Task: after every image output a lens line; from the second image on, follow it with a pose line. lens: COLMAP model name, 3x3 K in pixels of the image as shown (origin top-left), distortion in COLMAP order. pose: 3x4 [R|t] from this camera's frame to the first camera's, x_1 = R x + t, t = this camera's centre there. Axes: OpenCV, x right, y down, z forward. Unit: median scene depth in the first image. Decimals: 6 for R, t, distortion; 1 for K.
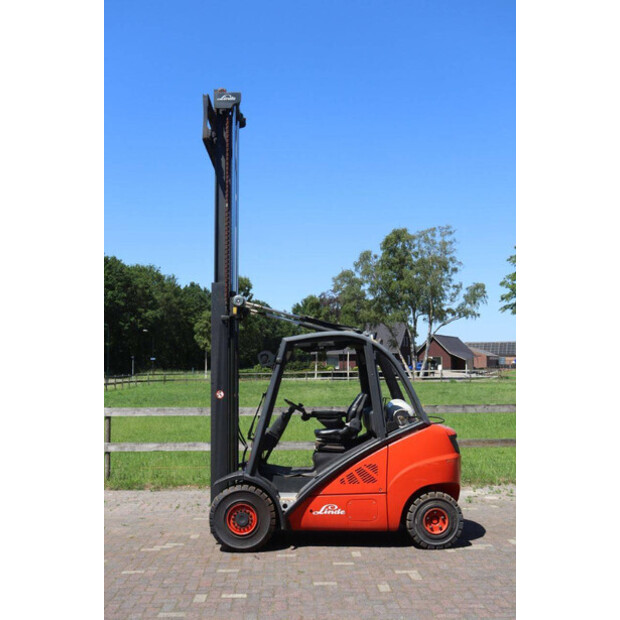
lens RADIAL K [[720.6, 0, 311.6], [0, 720.6, 299.8], [0, 0, 1]] dist [-0.006803, 0.015254]
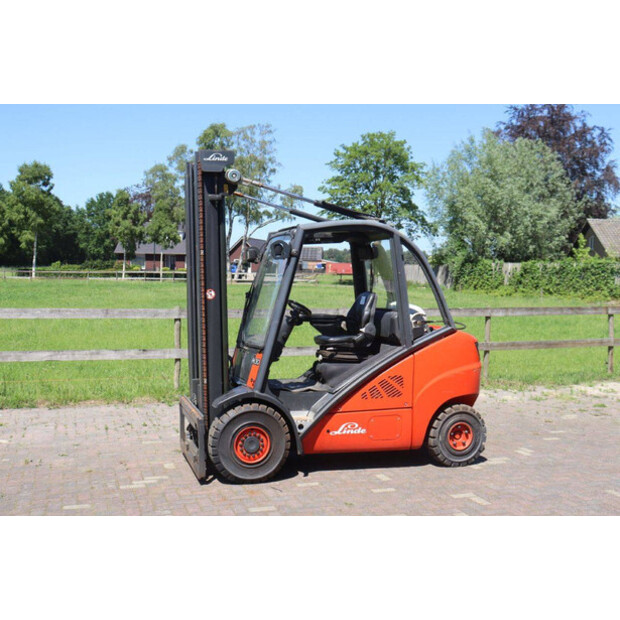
lens RADIAL K [[726.7, 0, 320.0], [0, 726.7, 301.1], [0, 0, 1]] dist [-0.003071, 0.065777]
pose [[0.955190, 0.011398, 0.295775, -0.261444], [-0.051418, 0.990455, 0.127884, 0.032166], [-0.291494, -0.137361, 0.946659, 0.210721]]
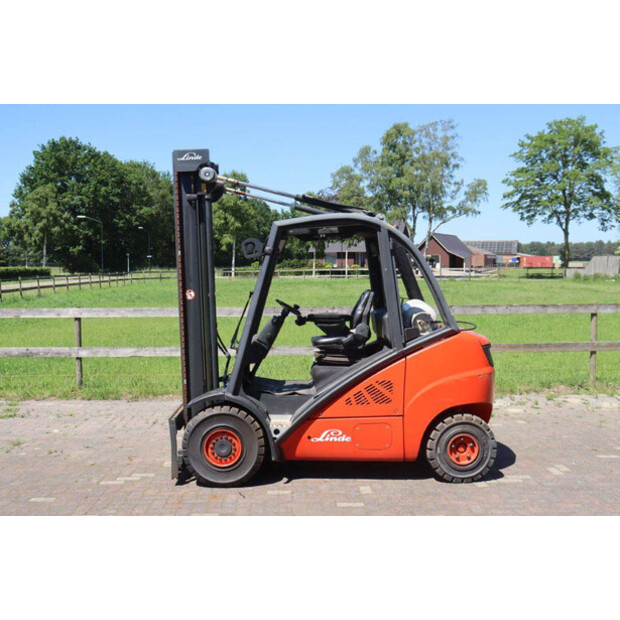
lens RADIAL K [[709.8, 0, 318.2], [0, 709.8, 295.9], [0, 0, 1]] dist [-0.020347, 0.033178]
pose [[0.999921, 0.001526, 0.012478, -0.000683], [-0.003200, 0.990802, 0.135279, 0.028759], [-0.012157, -0.135308, 0.990729, 0.232527]]
